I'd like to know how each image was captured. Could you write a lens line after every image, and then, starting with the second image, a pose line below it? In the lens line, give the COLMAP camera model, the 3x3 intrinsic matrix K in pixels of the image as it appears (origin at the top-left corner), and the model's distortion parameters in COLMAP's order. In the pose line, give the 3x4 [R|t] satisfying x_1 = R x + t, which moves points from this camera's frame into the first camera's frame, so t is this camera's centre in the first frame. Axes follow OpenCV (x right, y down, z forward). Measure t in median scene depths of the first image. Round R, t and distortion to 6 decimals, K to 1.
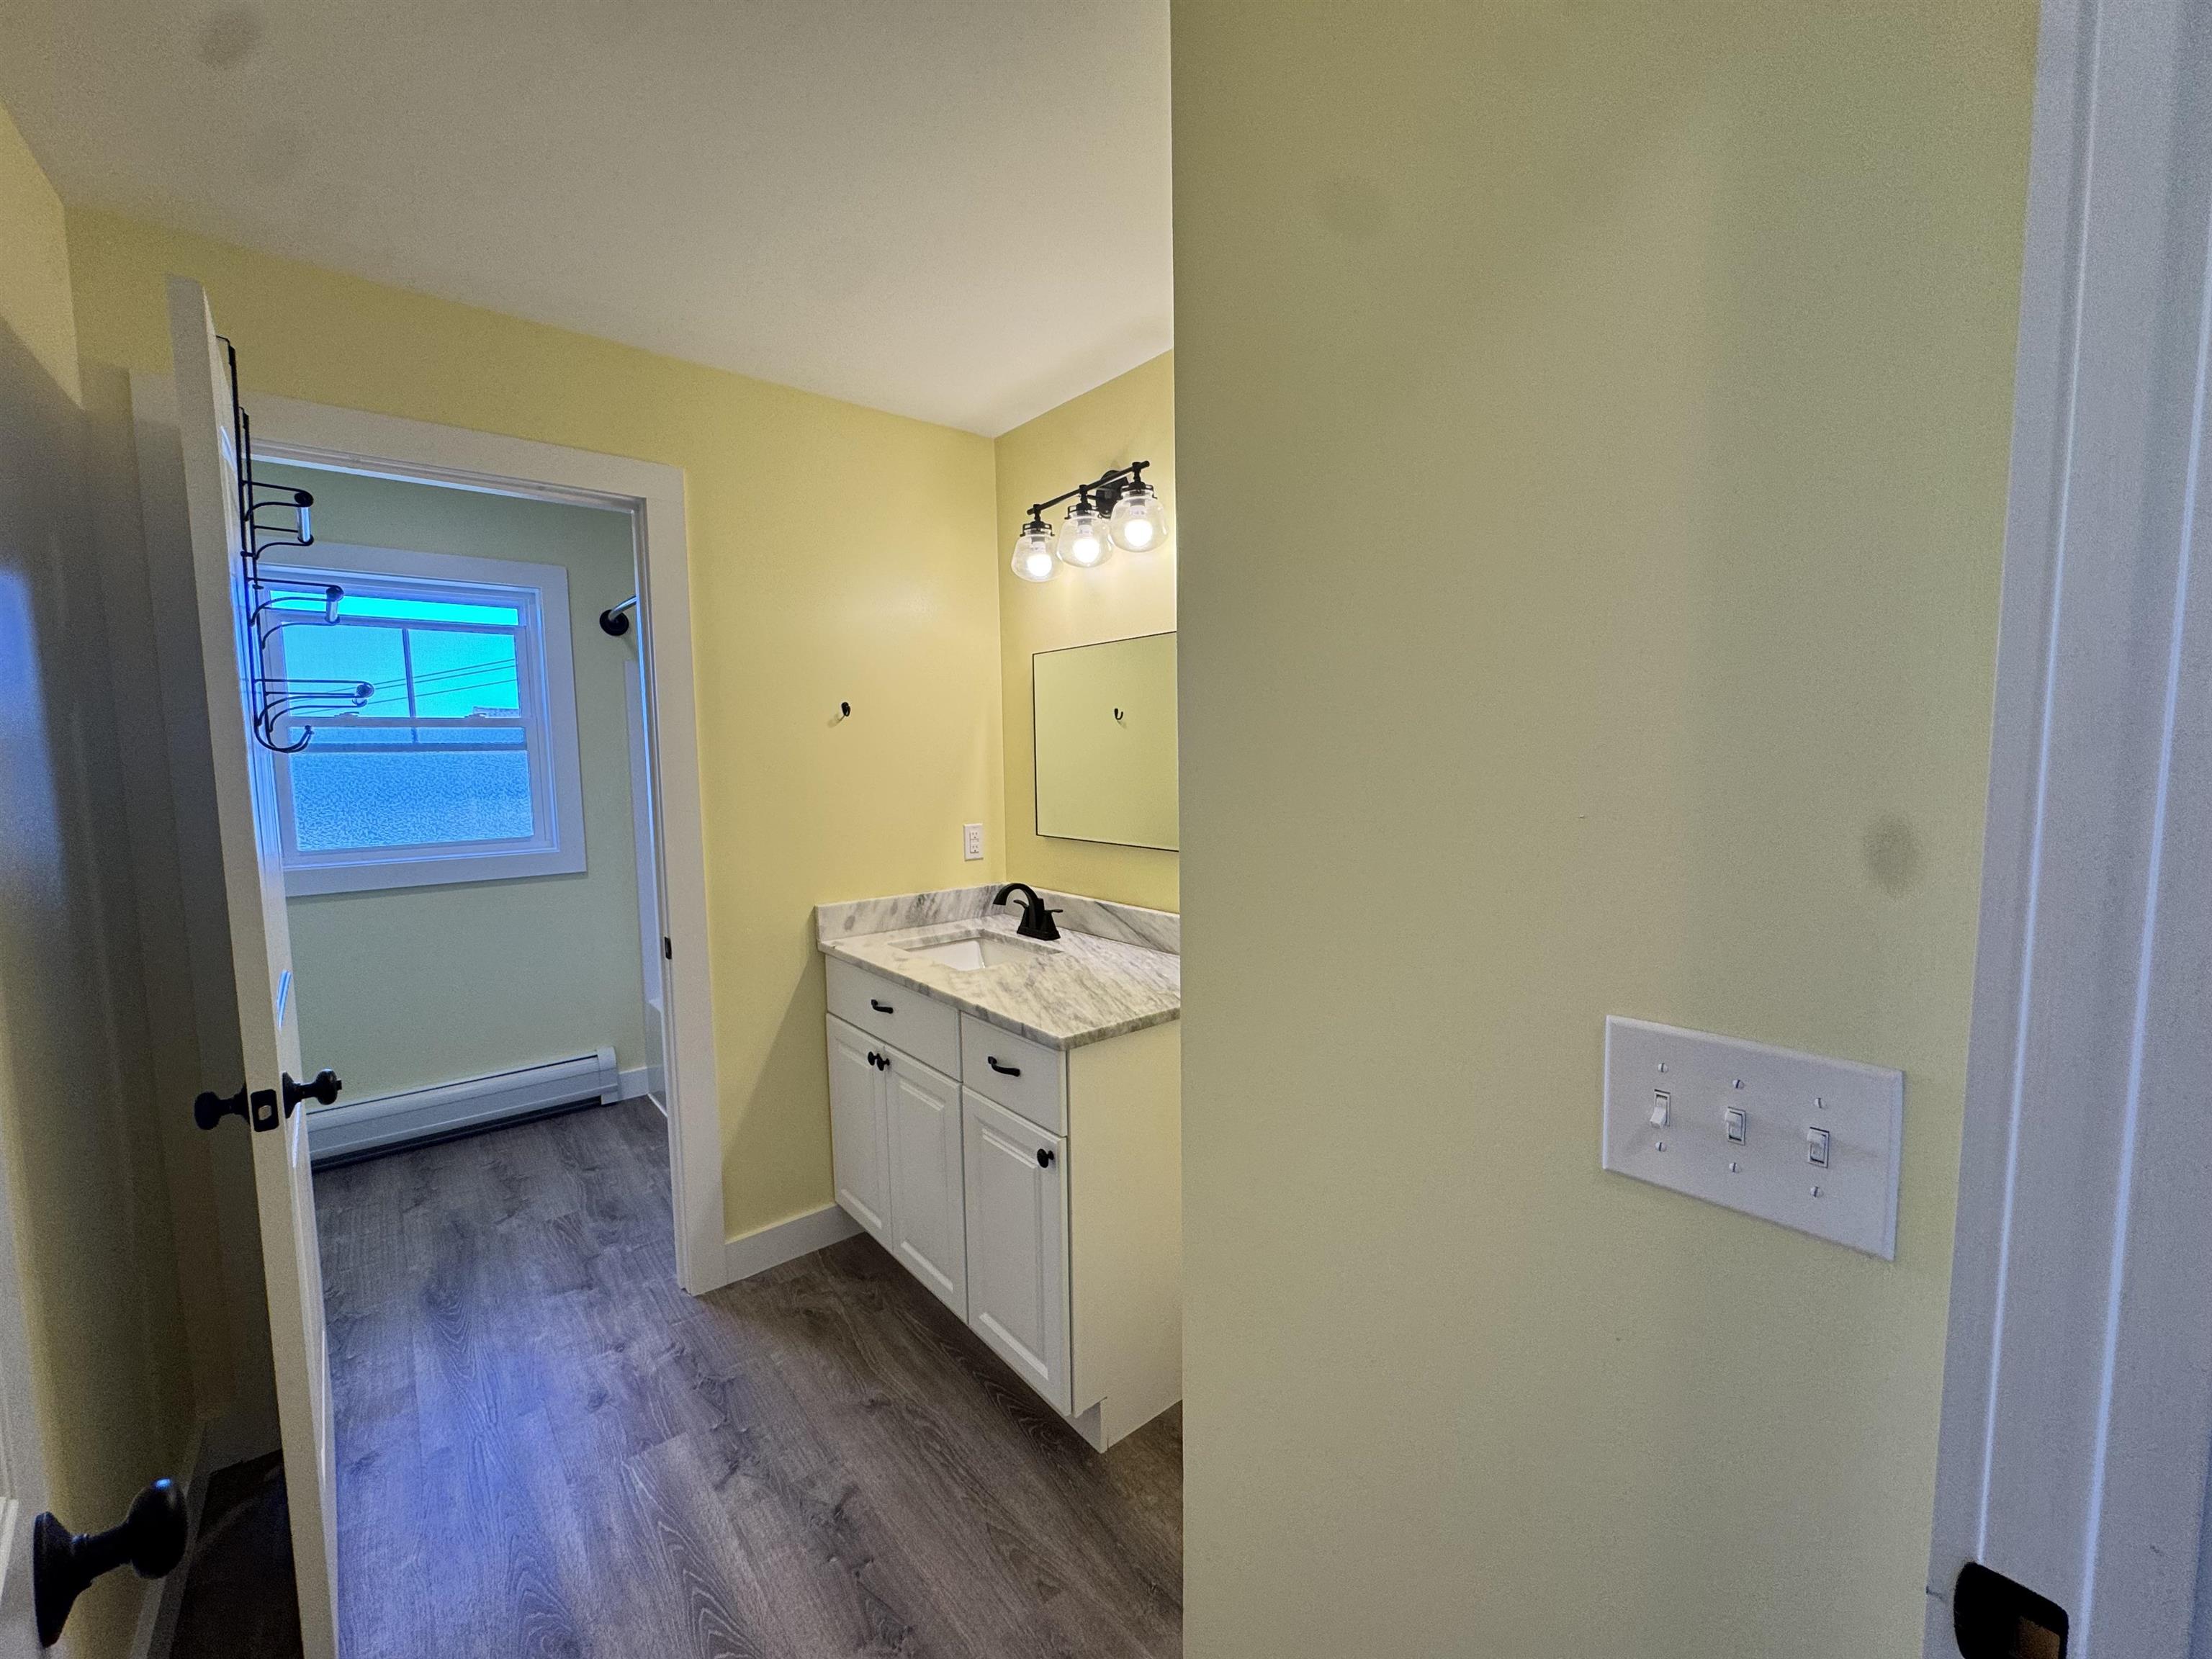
lens RADIAL K [[885.4, 0, 1106.0], [0, 885.4, 829.5], [0, 0, 1]] dist [-0.002234, 0.000087]
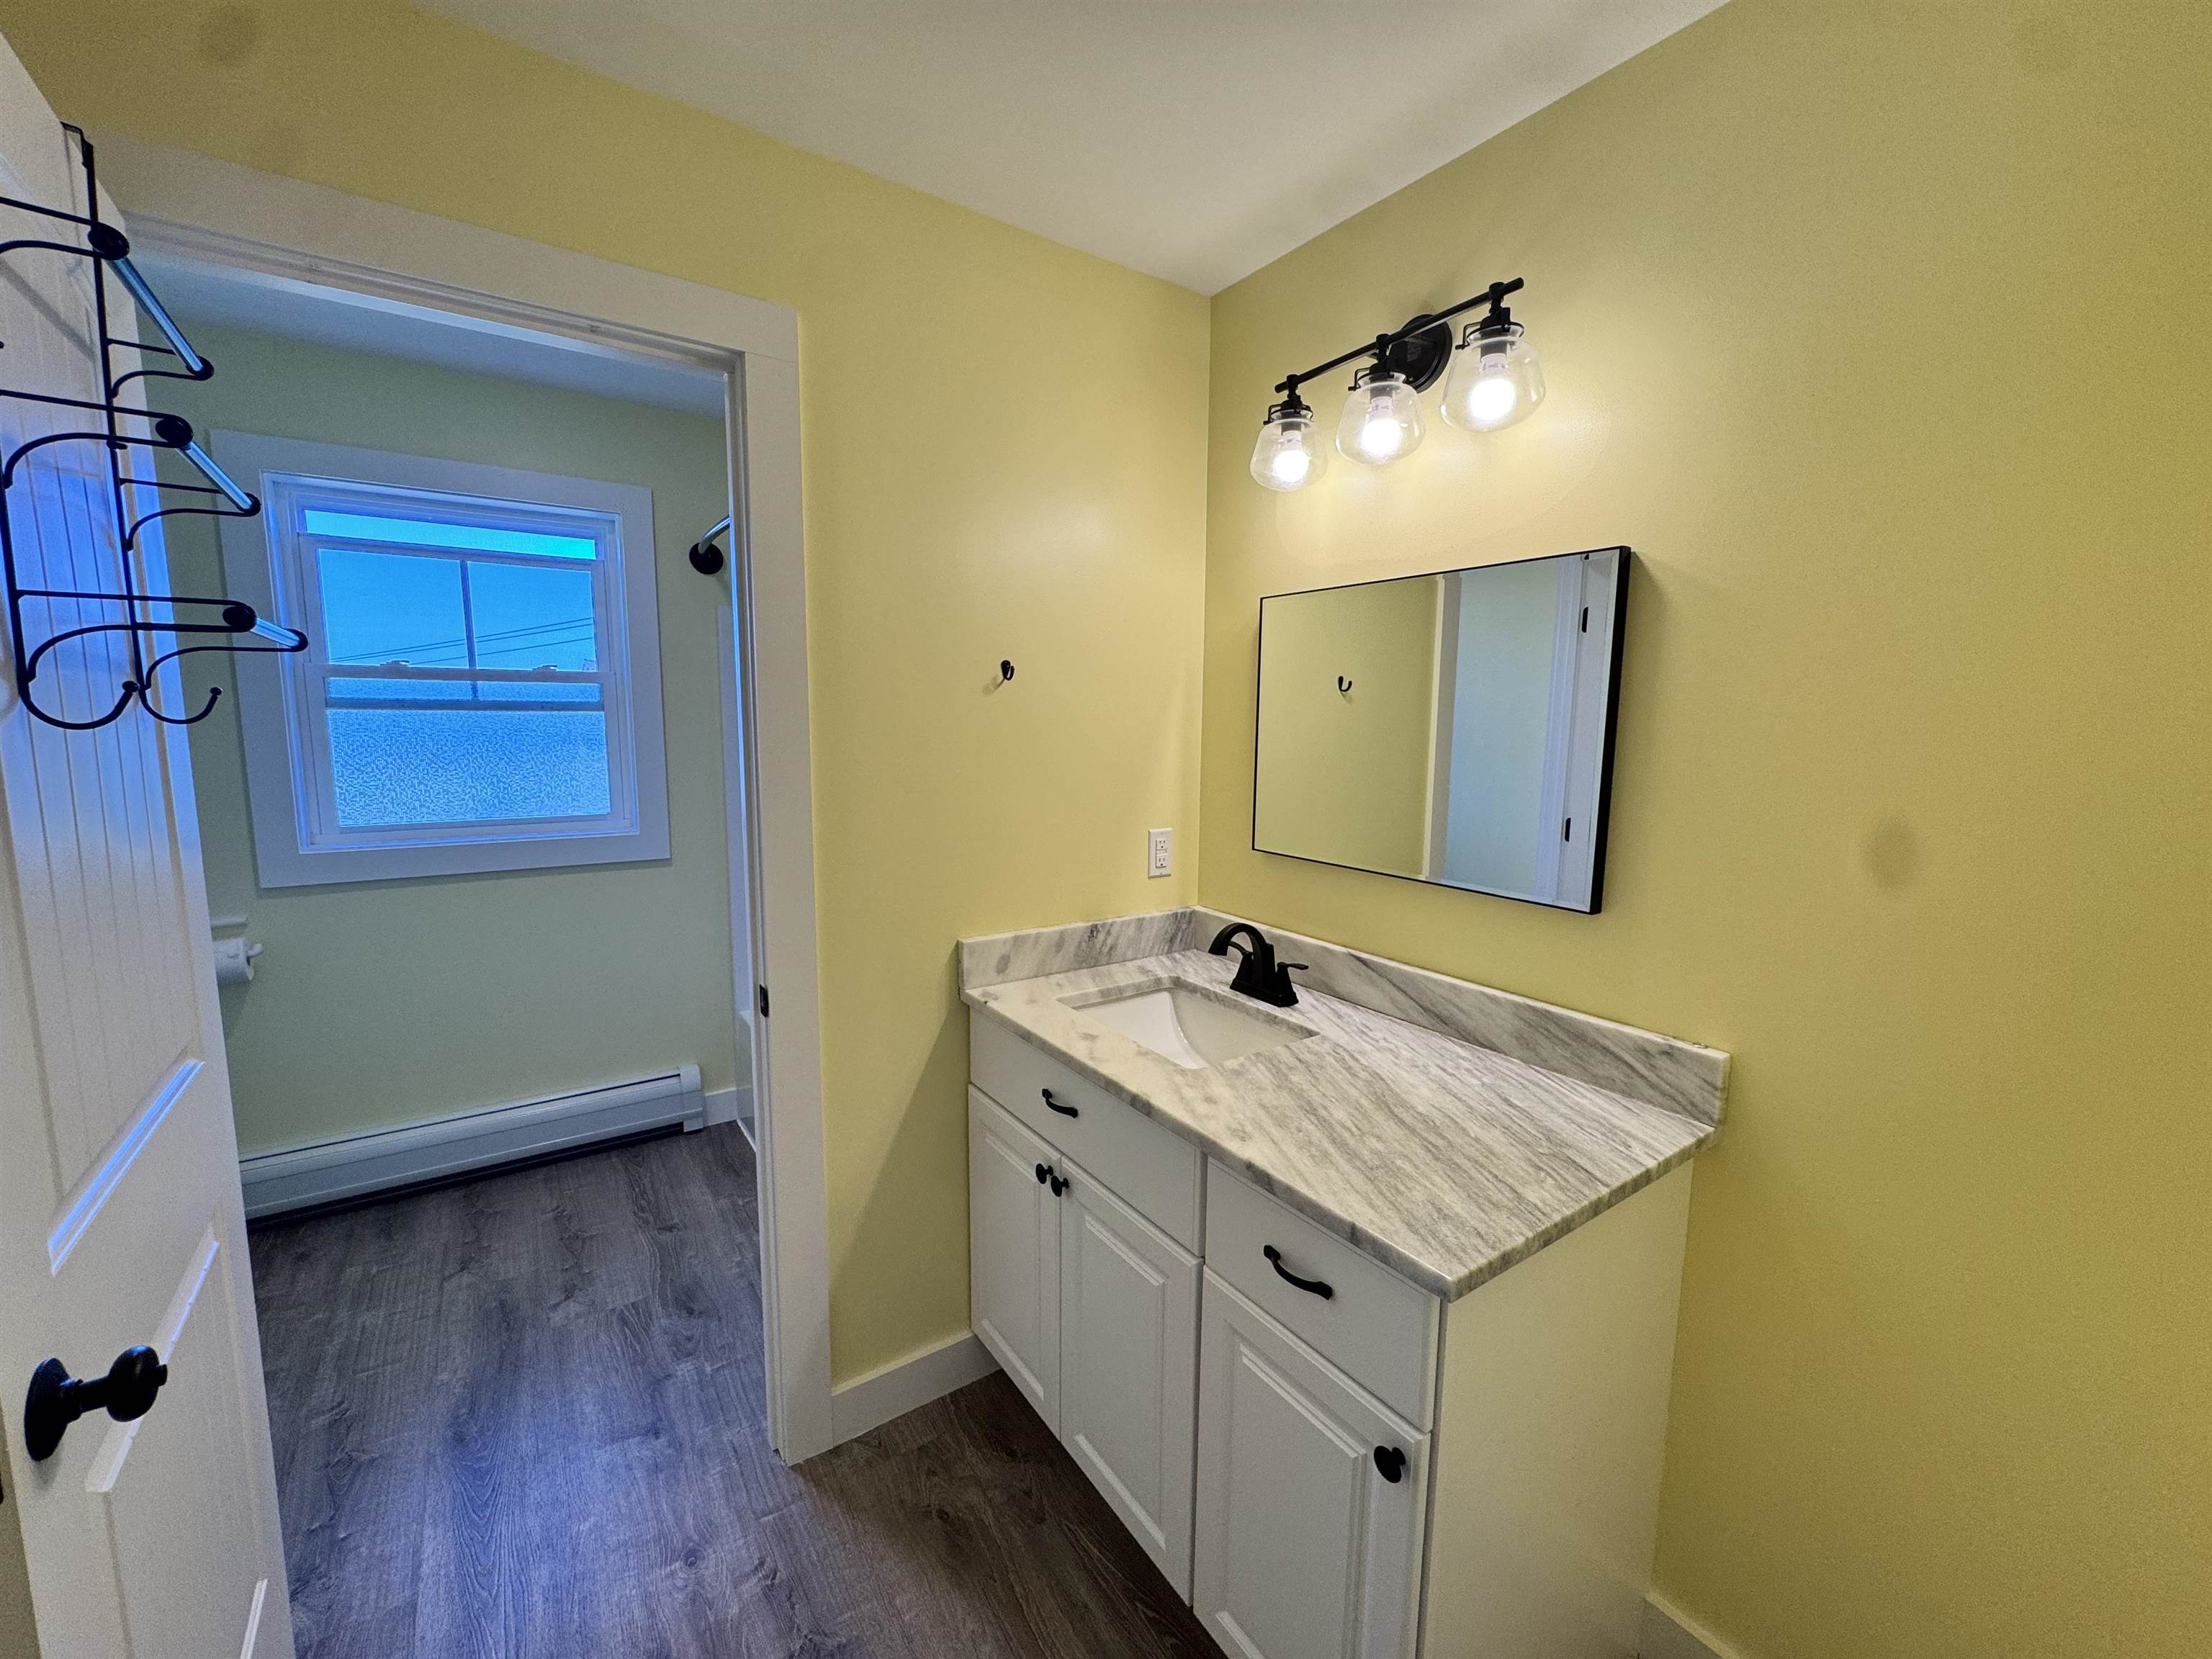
lens RADIAL K [[885.4, 0, 1106.0], [0, 885.4, 829.5], [0, 0, 1]] dist [-0.002234, 0.000087]
pose [[0.995496, 0.036383, -0.087547, -0.145993], [-0.032875, 0.998610, 0.041191, -0.038854], [0.088924, -0.038127, 0.995308, 0.285994]]
